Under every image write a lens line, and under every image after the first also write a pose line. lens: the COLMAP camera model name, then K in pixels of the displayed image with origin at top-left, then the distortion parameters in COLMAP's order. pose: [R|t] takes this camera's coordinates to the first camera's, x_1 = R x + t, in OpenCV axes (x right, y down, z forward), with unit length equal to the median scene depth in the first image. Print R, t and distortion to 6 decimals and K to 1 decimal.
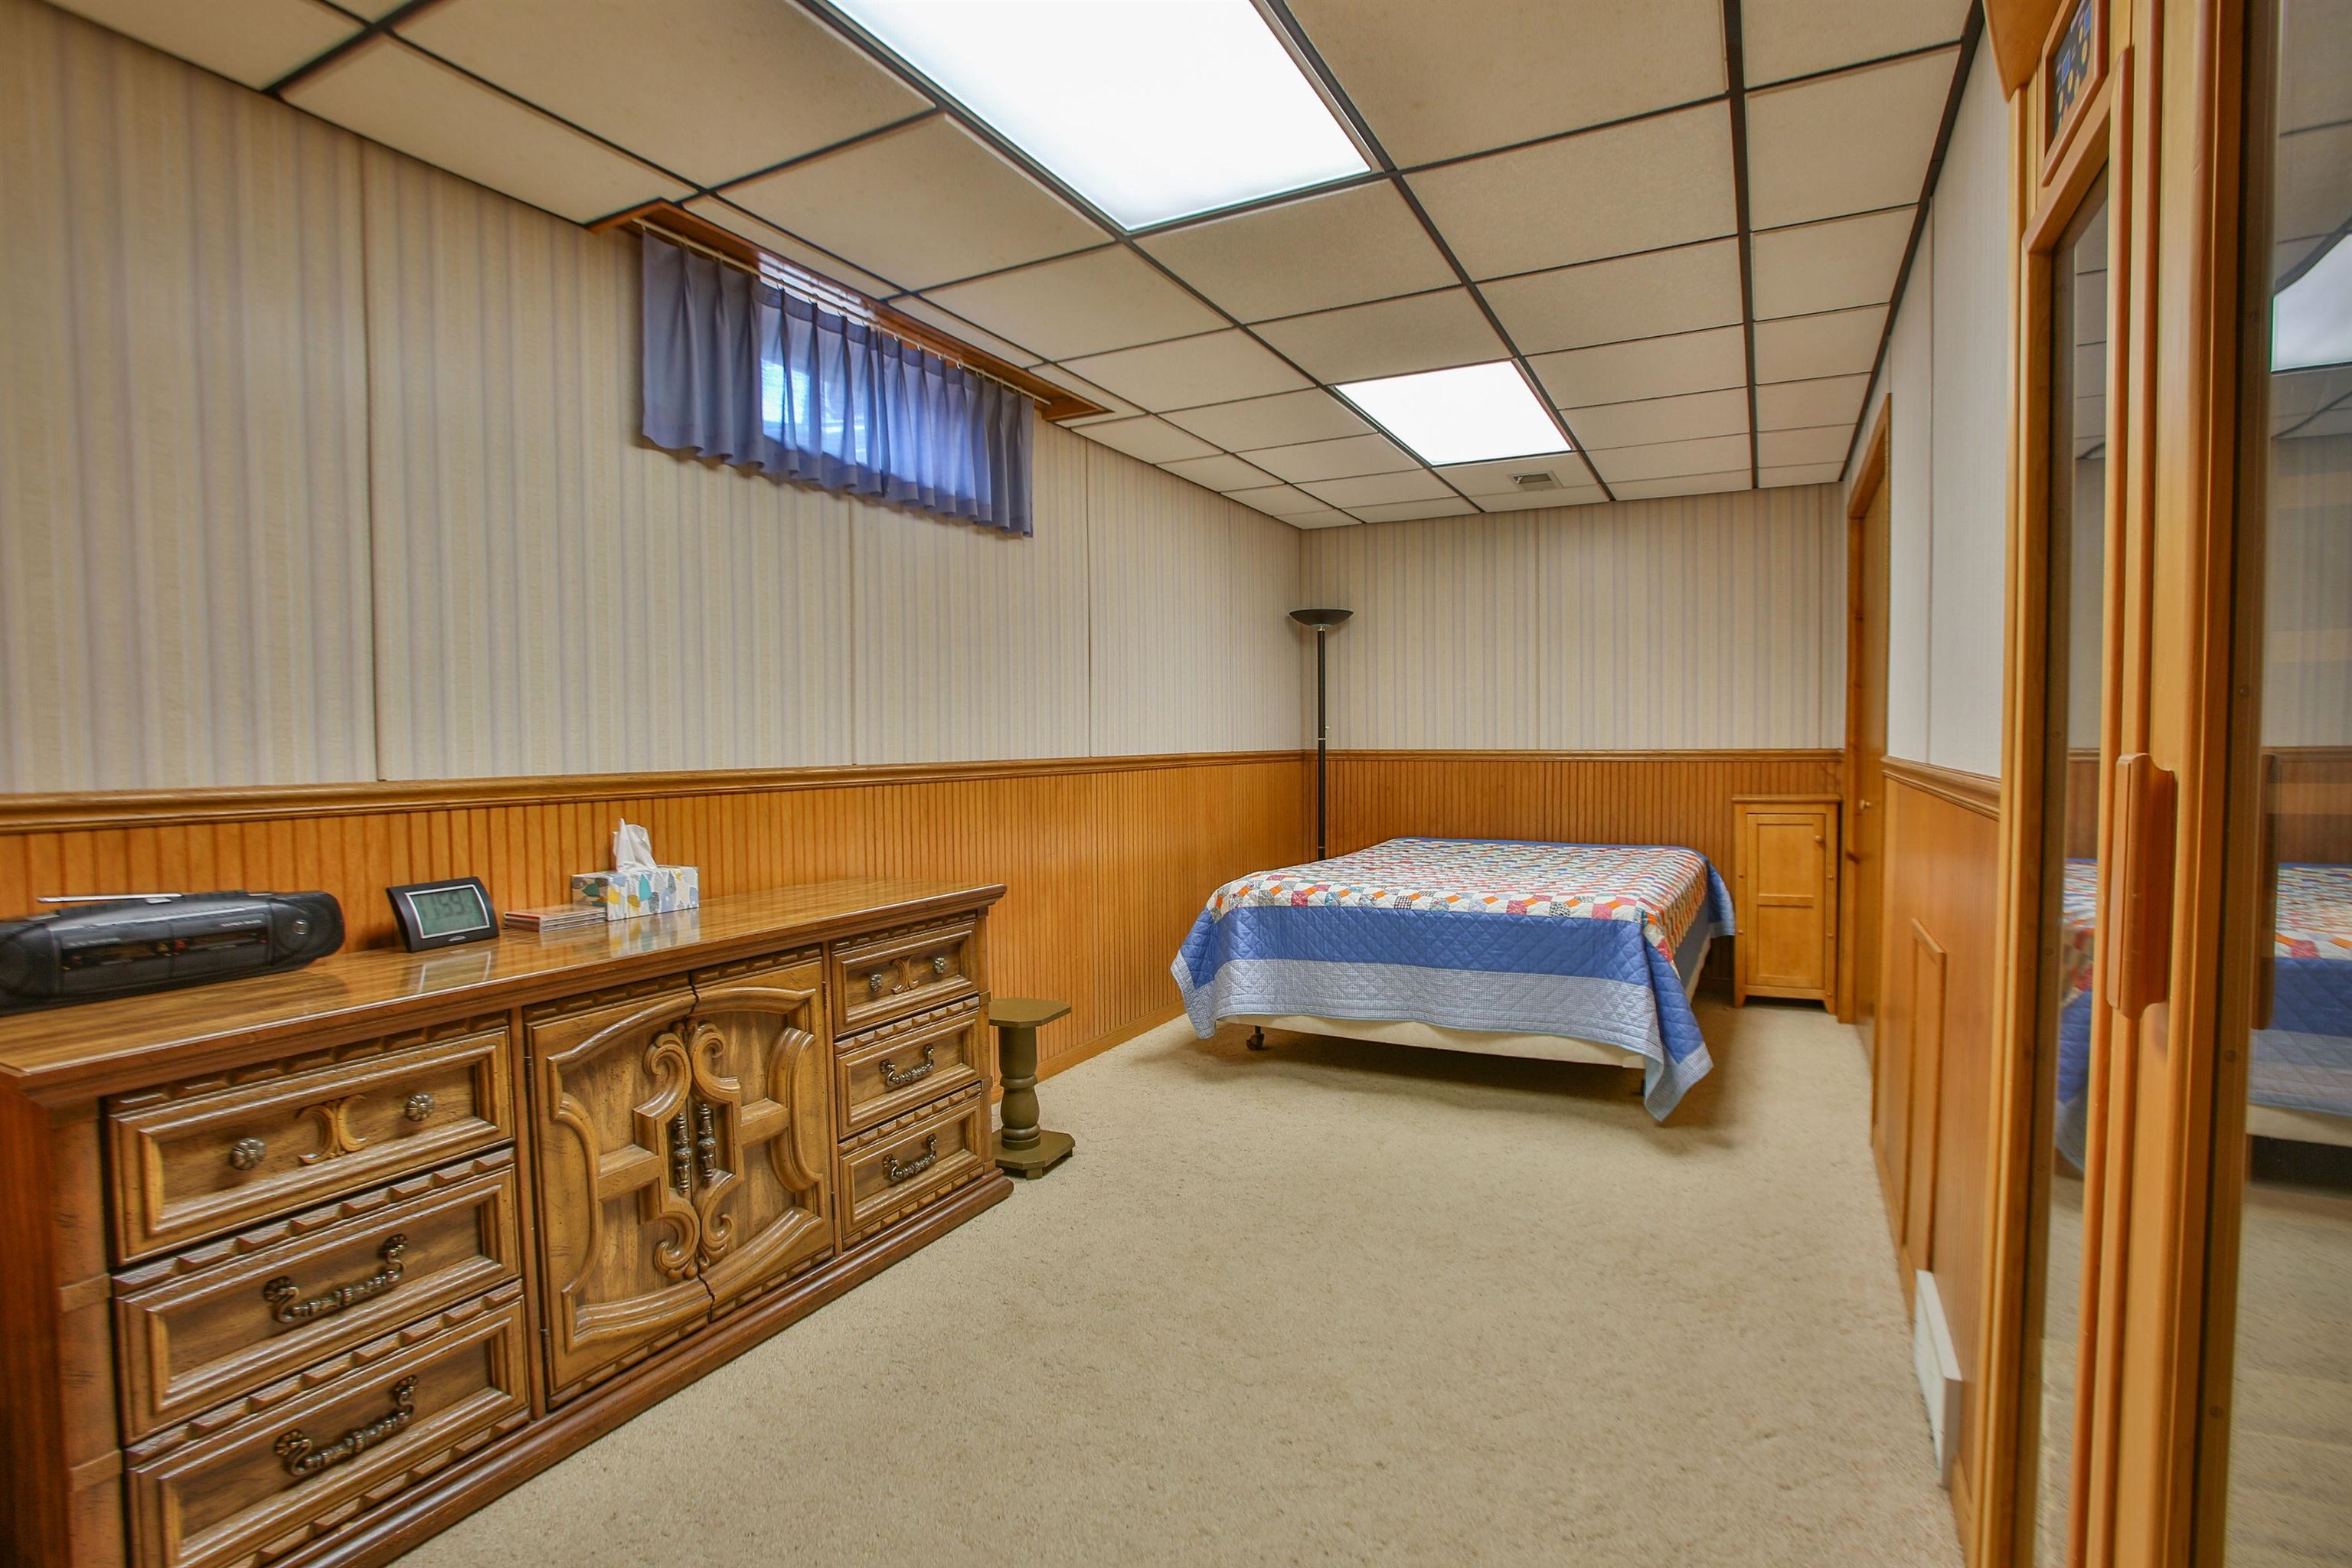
lens RADIAL K [[1139.4, 0, 1176.0], [0, 1139.4, 784.0], [0, 0, 1]] dist [-0.081090, 0.035406]
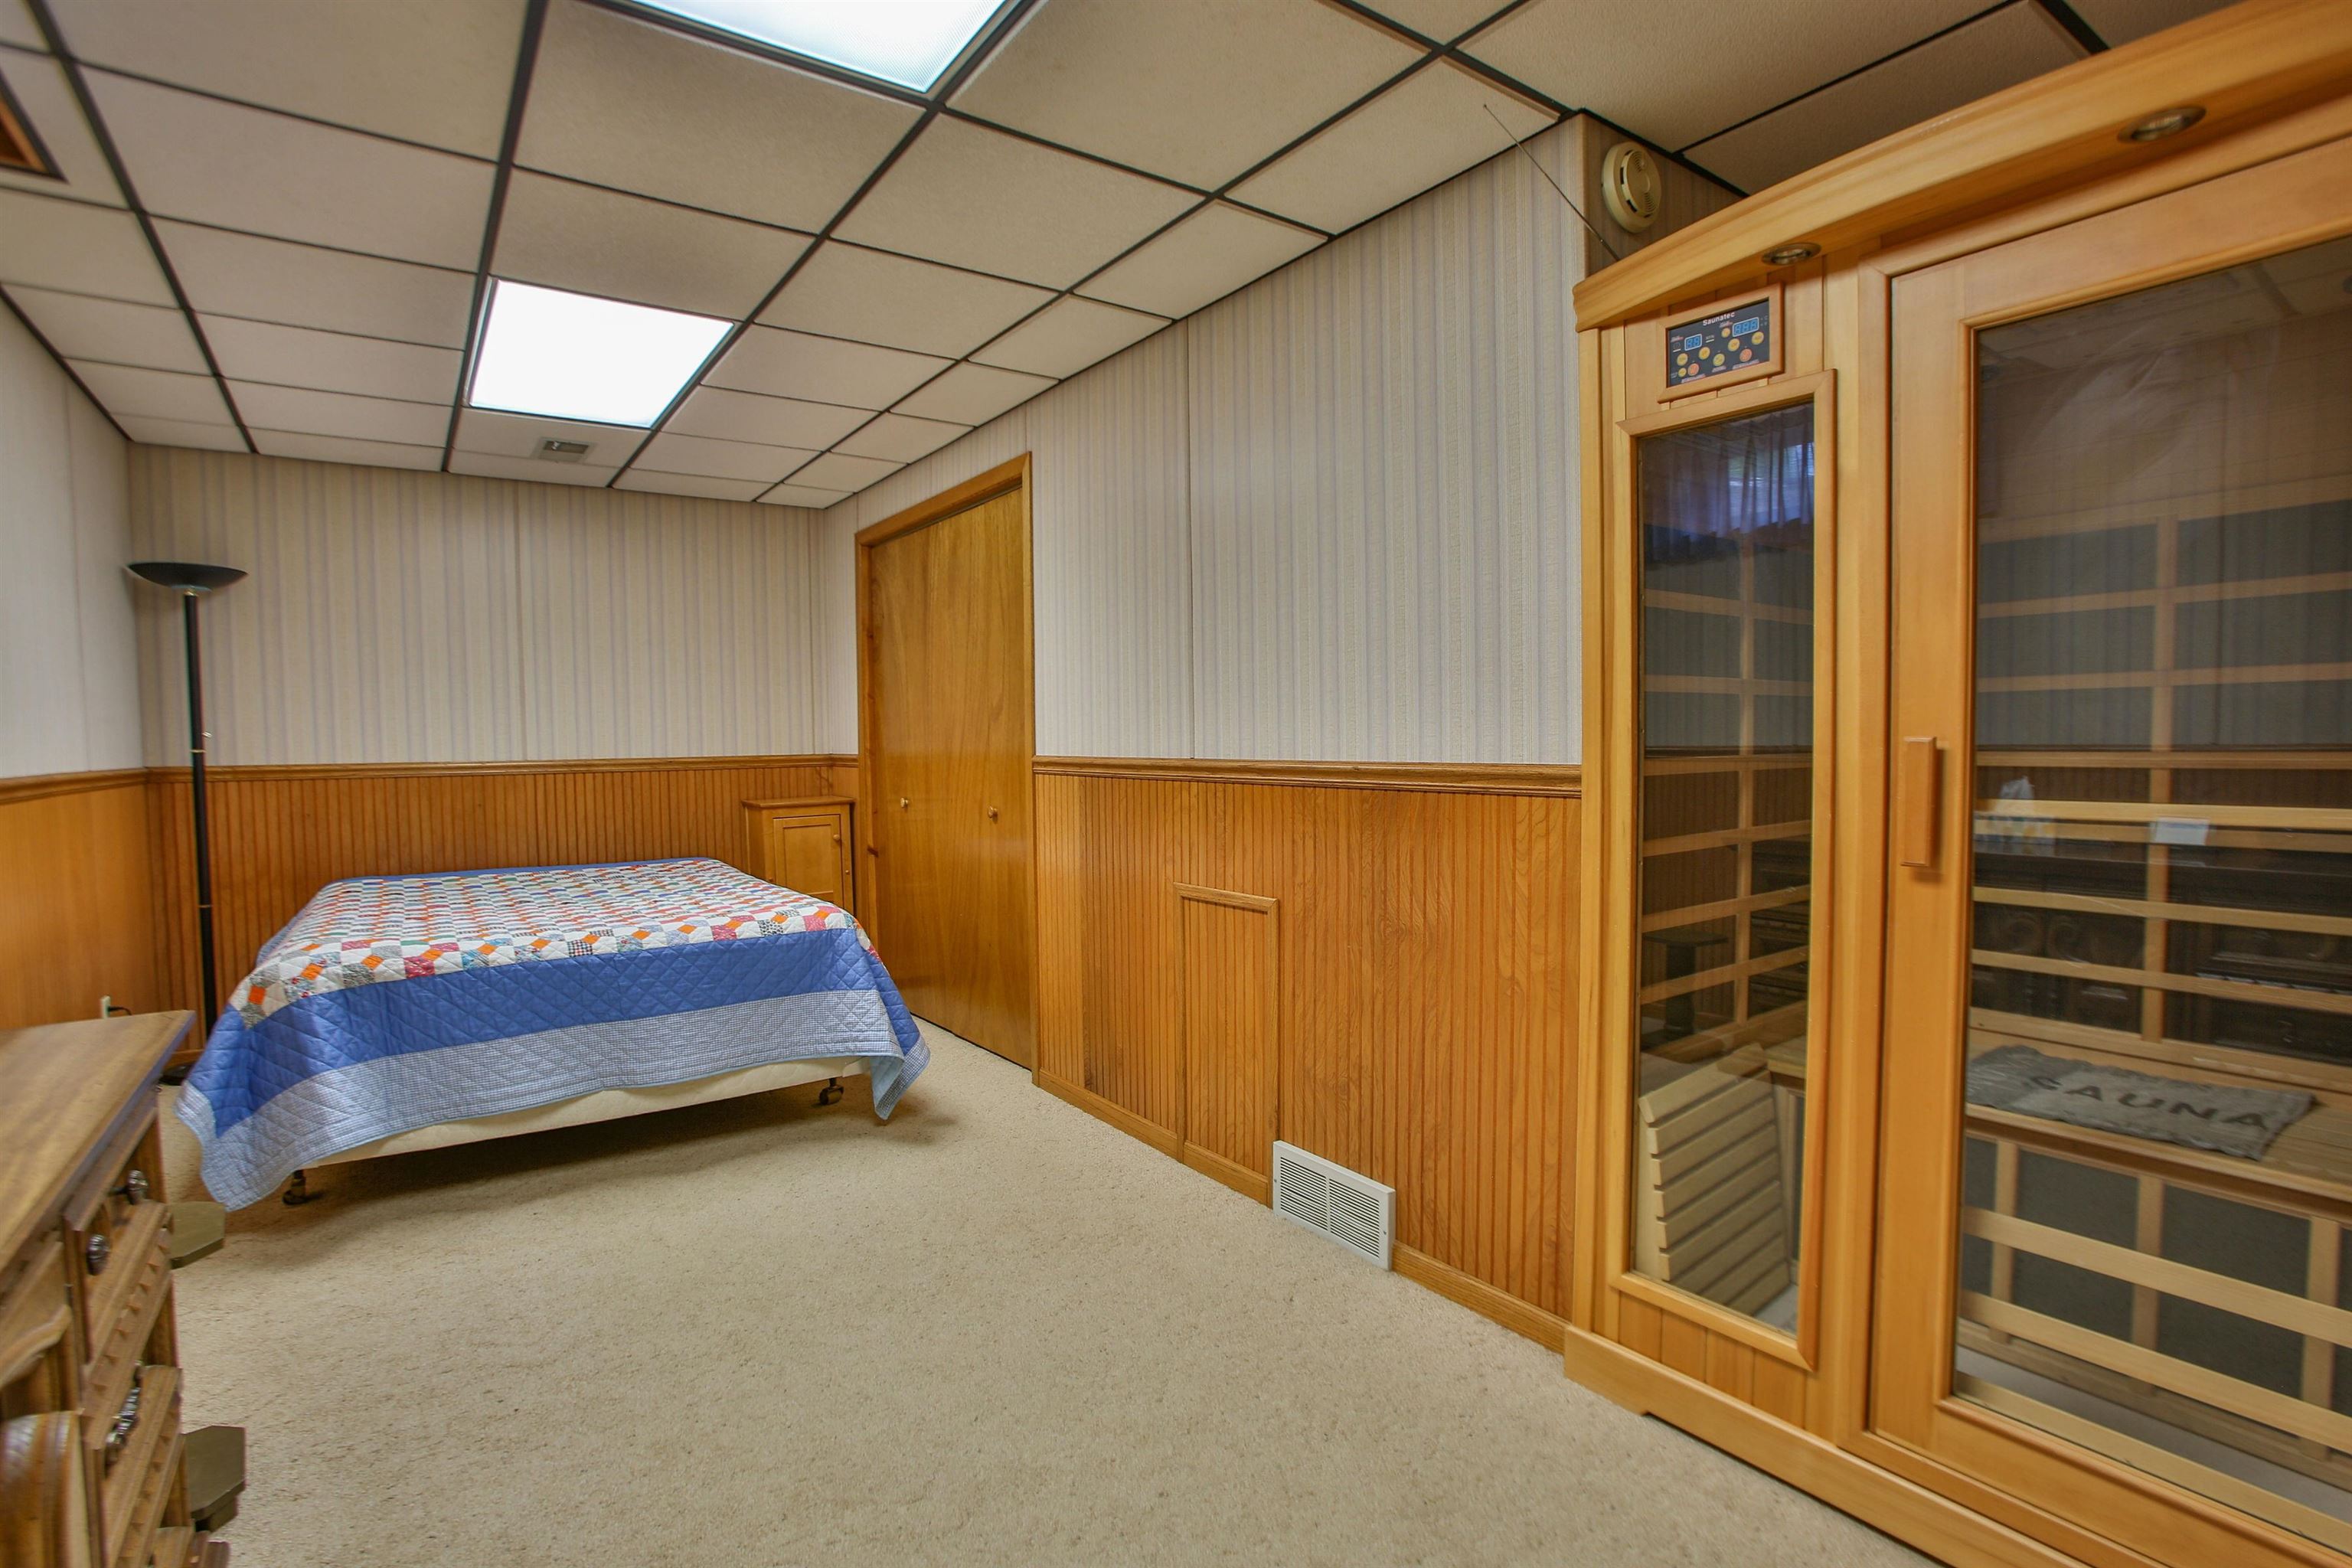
lens RADIAL K [[1139.4, 0, 1176.0], [0, 1139.4, 784.0], [0, 0, 1]] dist [-0.081090, 0.035406]
pose [[0.454343, -0.032260, 0.890242, -0.294832], [0.042426, 0.998994, 0.014548, -0.005367], [-0.889816, 0.031160, 0.455255, 0.246323]]
